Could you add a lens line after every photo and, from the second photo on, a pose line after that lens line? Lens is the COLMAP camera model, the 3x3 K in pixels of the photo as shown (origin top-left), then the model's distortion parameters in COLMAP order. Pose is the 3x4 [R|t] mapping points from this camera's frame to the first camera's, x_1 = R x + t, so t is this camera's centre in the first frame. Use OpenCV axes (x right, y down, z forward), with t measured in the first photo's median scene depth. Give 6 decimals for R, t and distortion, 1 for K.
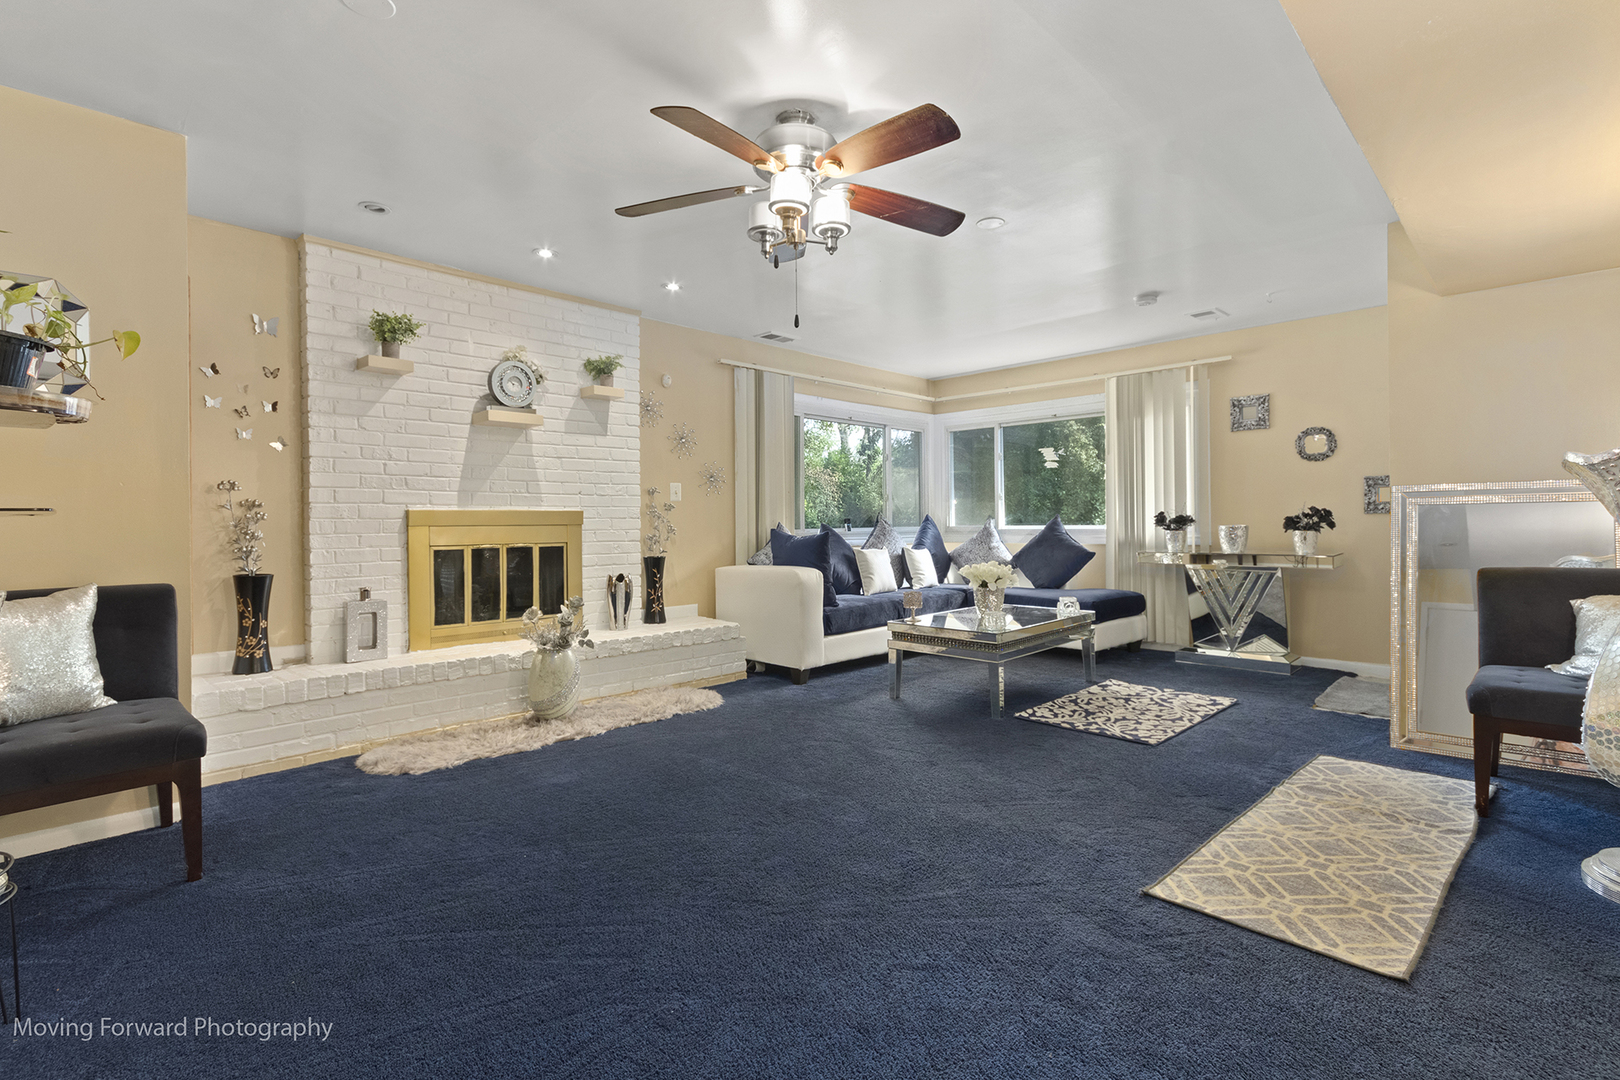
lens RADIAL K [[741.7, 0, 806.2], [0, 741.7, 521.2], [0, 0, 1]] dist [0.002299, 0.000160]
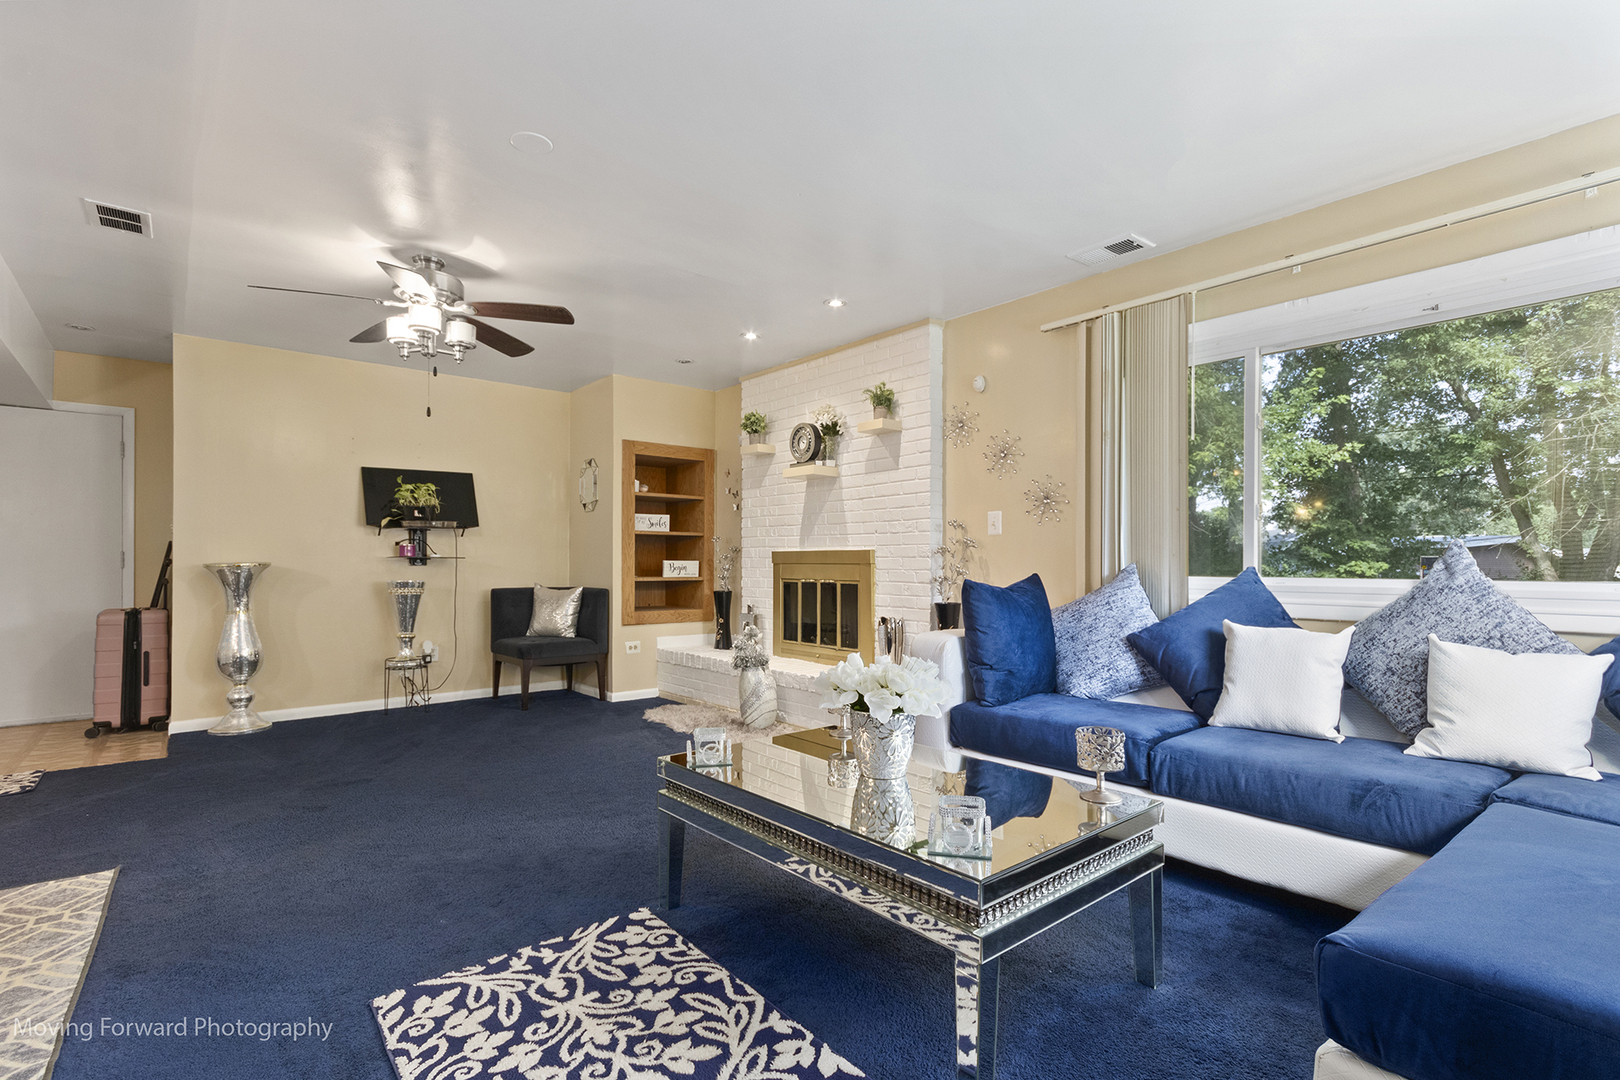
lens RADIAL K [[756.5, 0, 803.8], [0, 756.5, 569.3], [0, 0, 1]] dist [0.003208, 0.000566]
pose [[-0.079931, 0.017774, -0.996642, 0.805862], [-0.002342, 0.999835, 0.018019, -0.007051], [0.996798, 0.003775, -0.079876, 1.119497]]
